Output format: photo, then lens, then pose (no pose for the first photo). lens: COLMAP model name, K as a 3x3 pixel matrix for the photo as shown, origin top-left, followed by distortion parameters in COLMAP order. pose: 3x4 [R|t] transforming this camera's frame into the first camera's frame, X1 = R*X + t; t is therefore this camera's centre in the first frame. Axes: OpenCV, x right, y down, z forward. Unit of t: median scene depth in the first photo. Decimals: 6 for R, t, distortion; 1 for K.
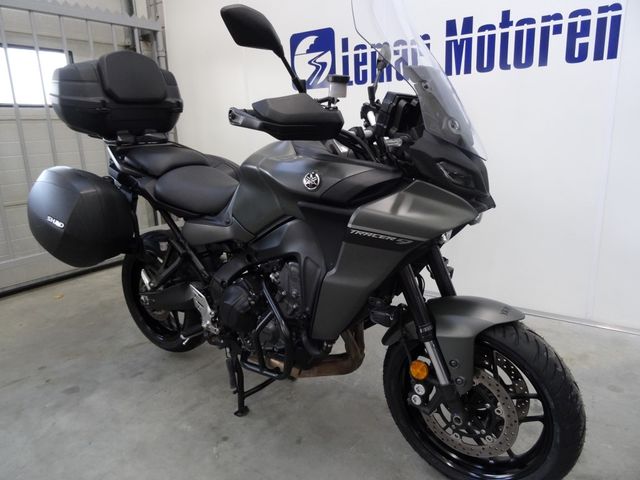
lens RADIAL K [[457.7, 0, 316.0], [0, 457.7, 236.0], [0, 0, 1]] dist [0.002048, -0.001348]
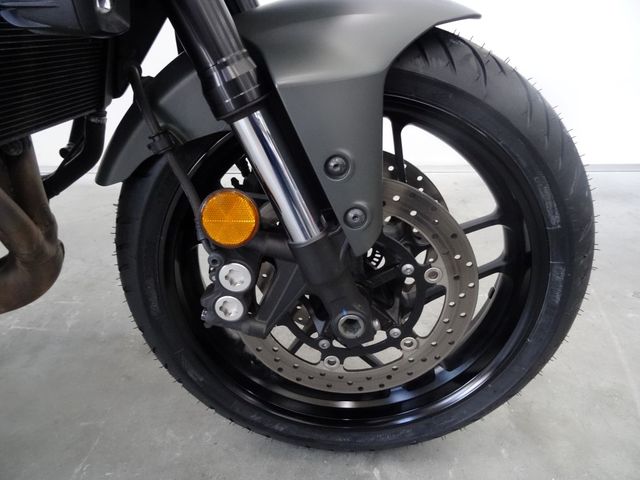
lens RADIAL K [[457.7, 0, 319.3], [0, 457.7, 234.7], [0, 0, 1]] dist [0.002048, -0.001348]
pose [[0.824275, -0.202126, 0.528882, 0.087884], [0.109600, 0.973400, 0.201197, 0.211198], [-0.555481, -0.107877, 0.824502, 0.597446]]
